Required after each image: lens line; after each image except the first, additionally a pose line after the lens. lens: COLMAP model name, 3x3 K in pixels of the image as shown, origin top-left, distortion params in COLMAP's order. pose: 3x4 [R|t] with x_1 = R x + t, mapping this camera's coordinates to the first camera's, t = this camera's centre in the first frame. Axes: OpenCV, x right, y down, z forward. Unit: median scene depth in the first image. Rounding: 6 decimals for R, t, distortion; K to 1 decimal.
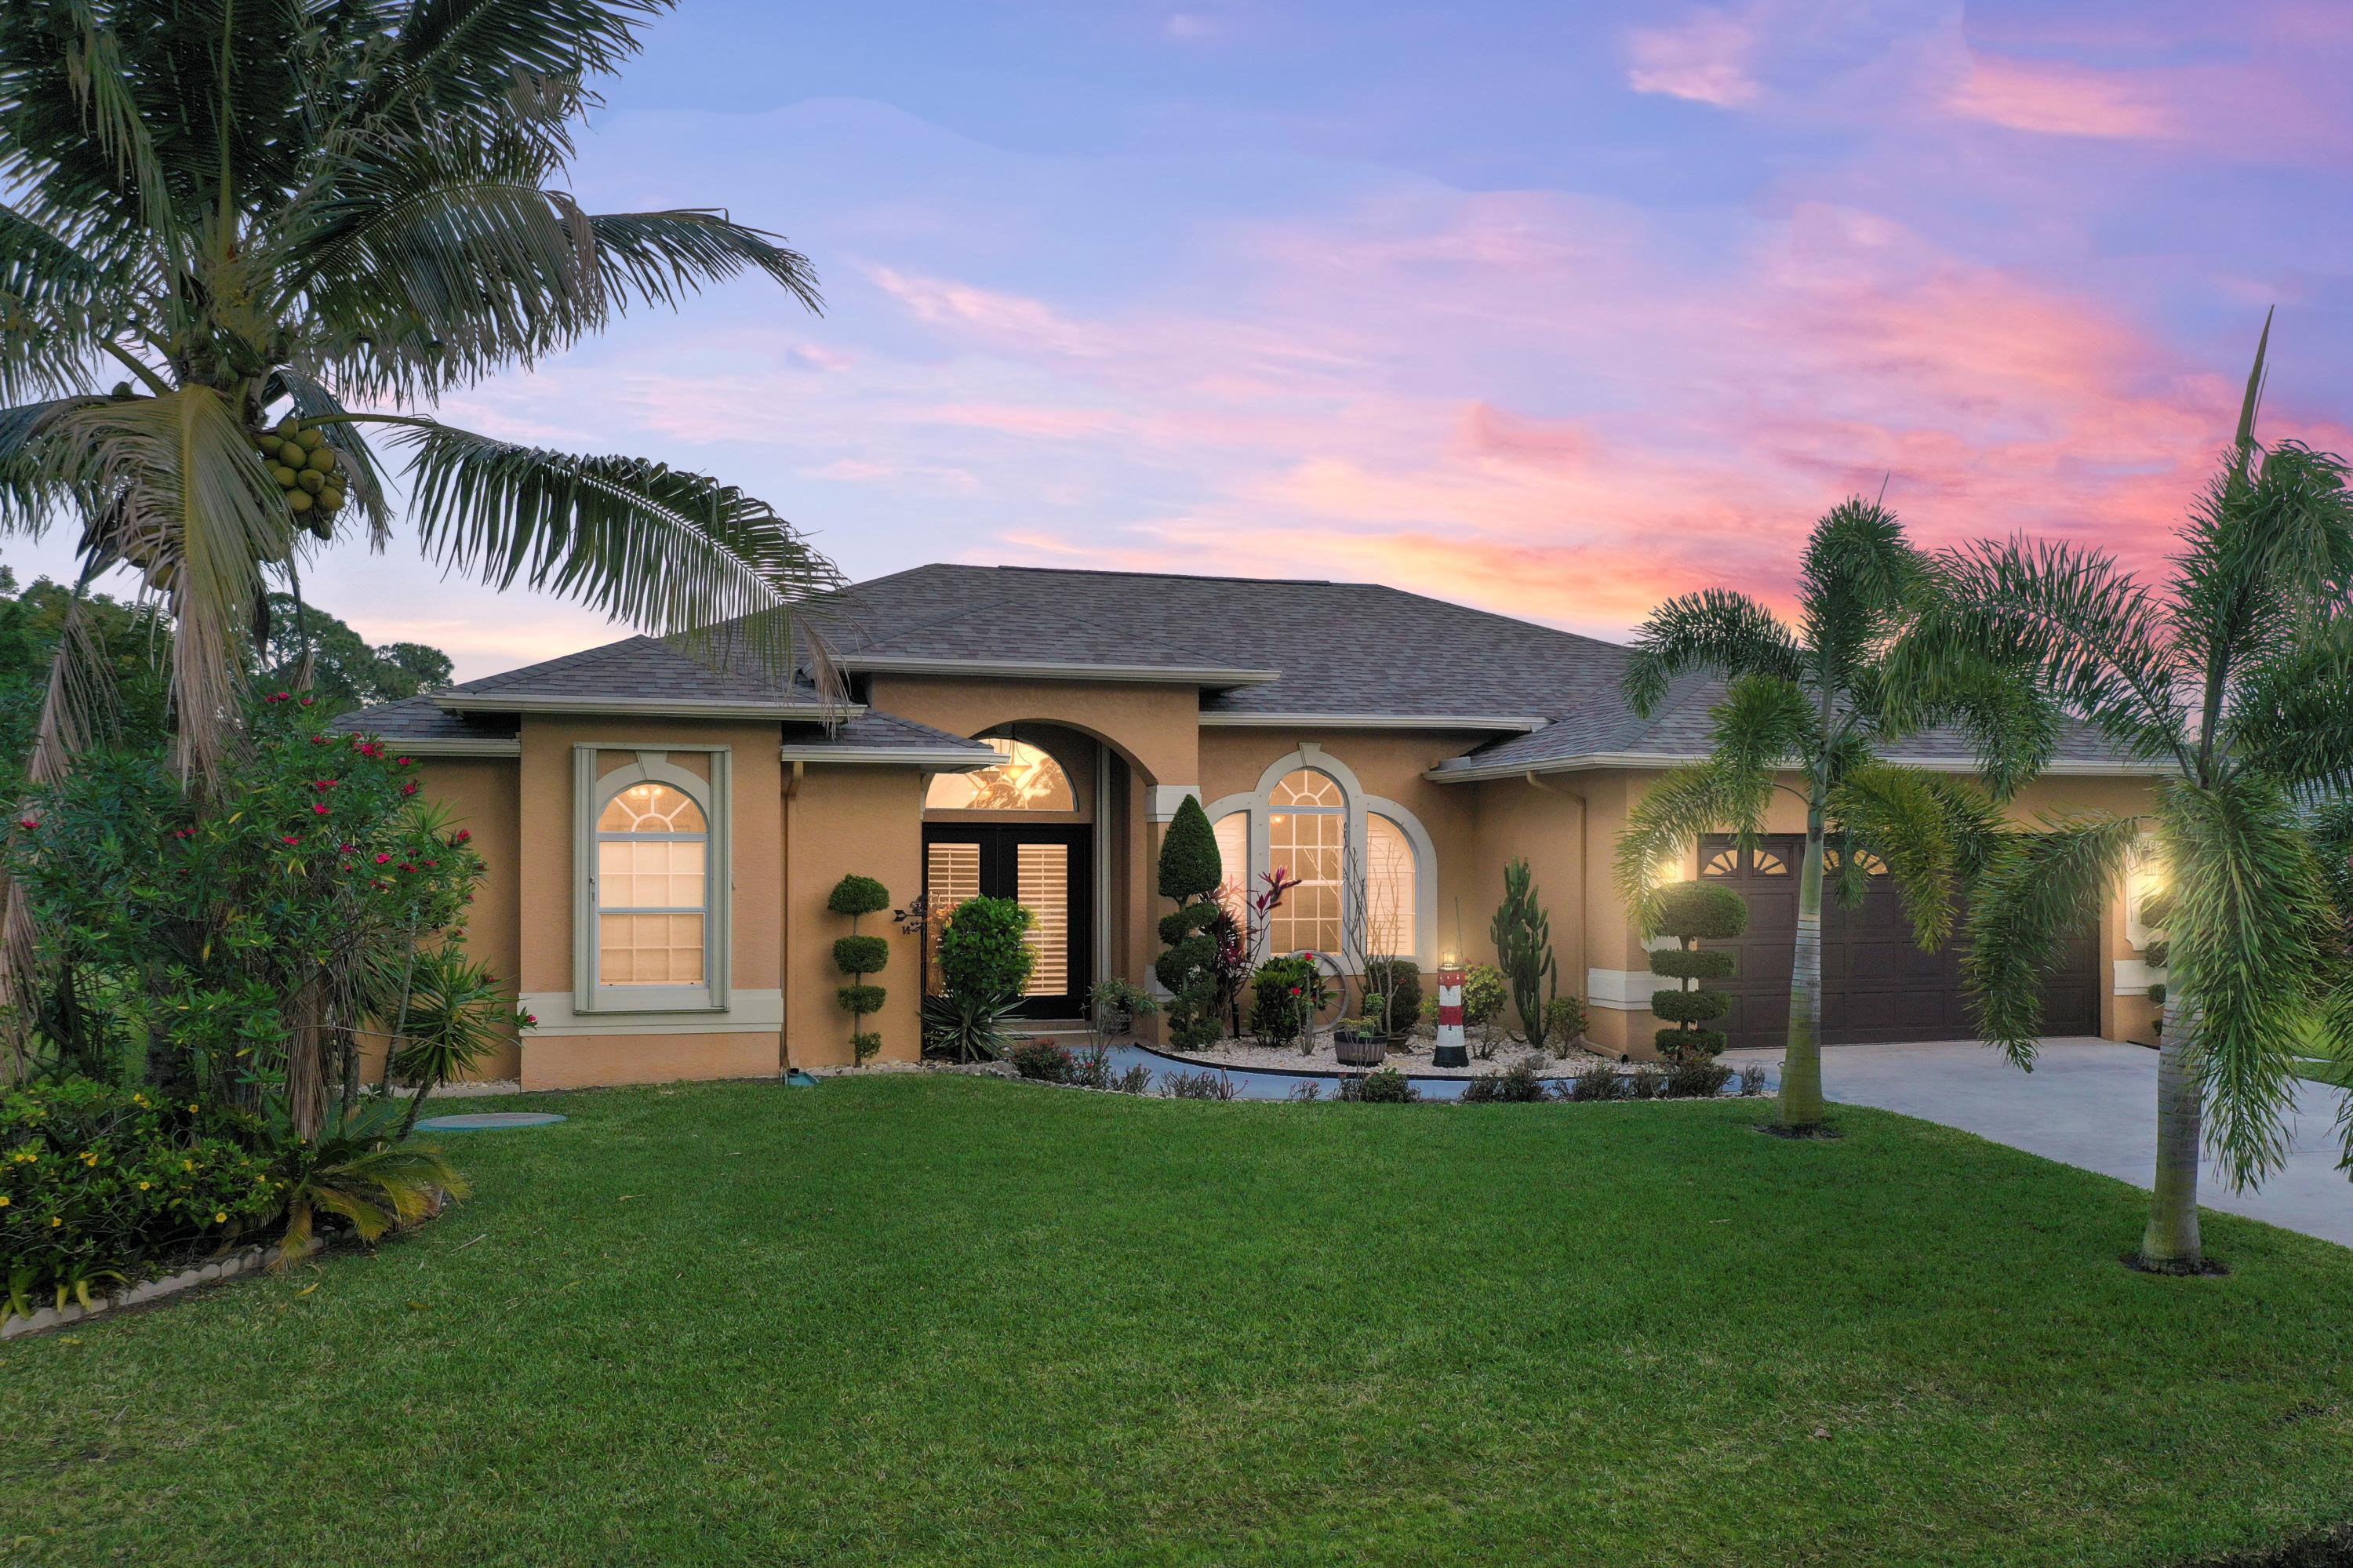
lens RADIAL K [[1992.5, 0, 1176.5], [0, 1992.5, 784.0], [0, 0, 1]] dist [0.008411, -0.004144]
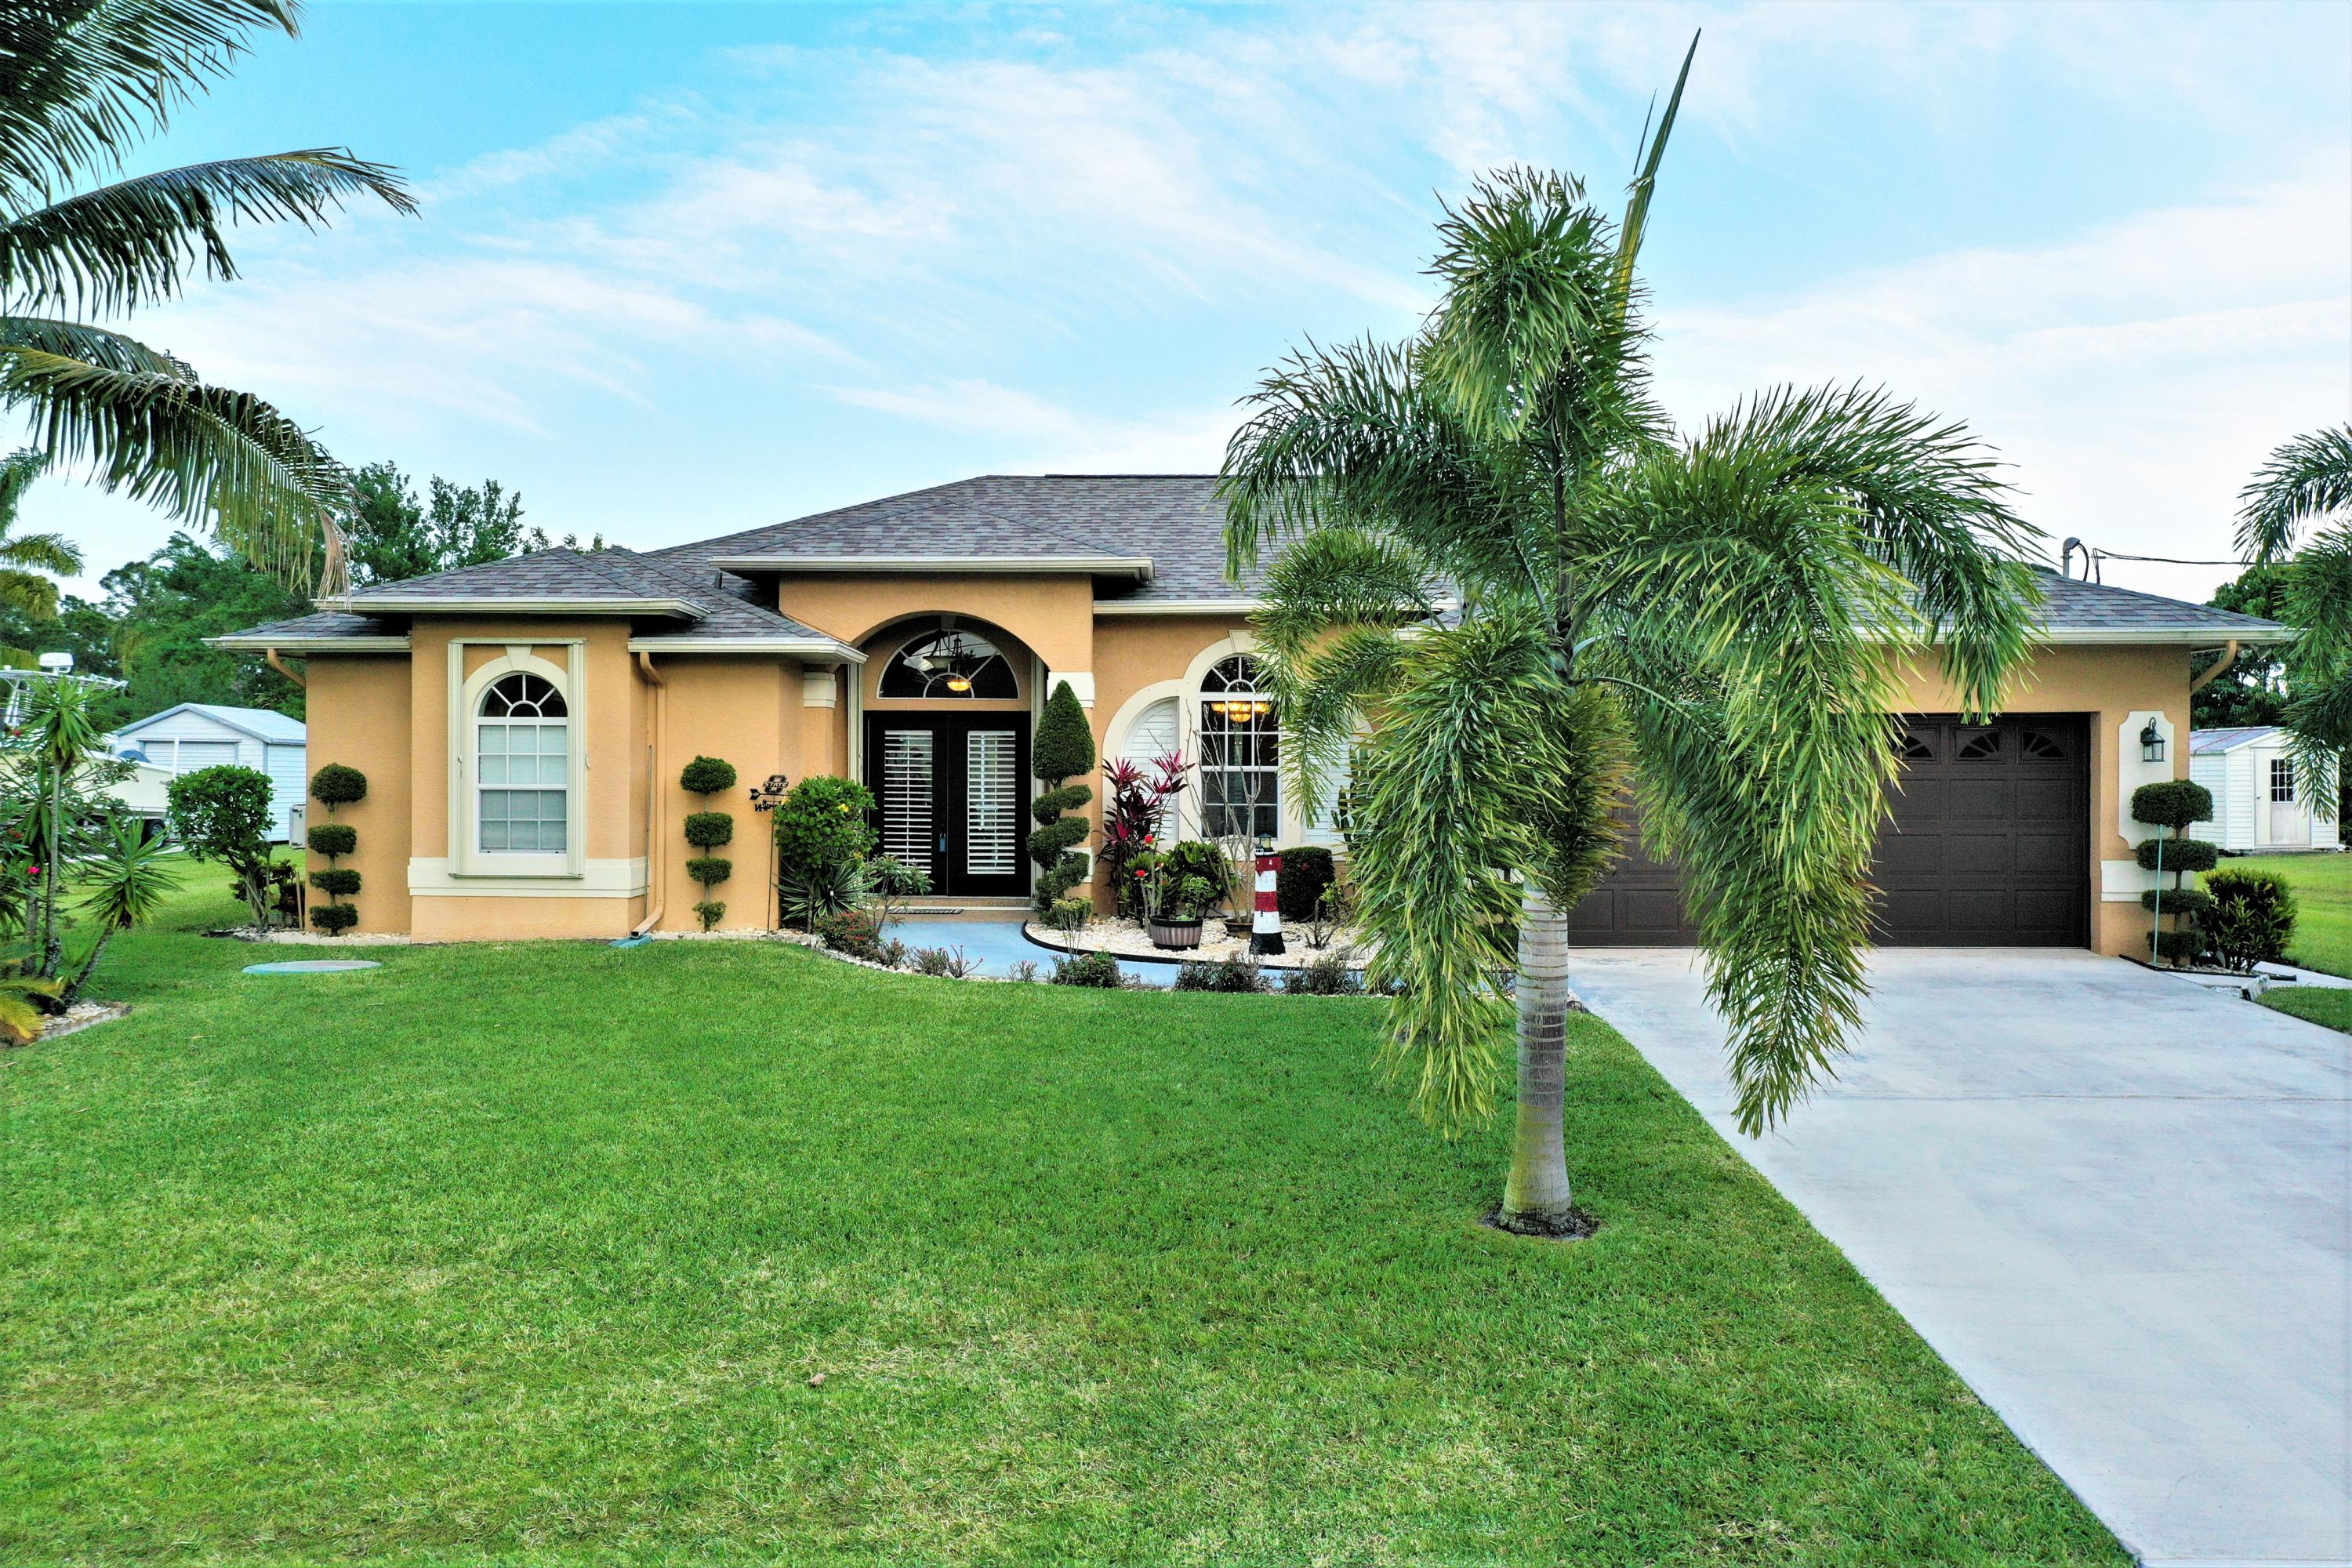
lens RADIAL K [[1759.7, 0, 1175.9], [0, 1759.7, 681.3], [0, 0, 1]] dist [0.003673, 0.000883]
pose [[0.945299, -0.012061, -0.325982, 0.396144], [0.010095, 0.999919, -0.007720, 0.014779], [0.326048, 0.004007, 0.945345, 0.174705]]
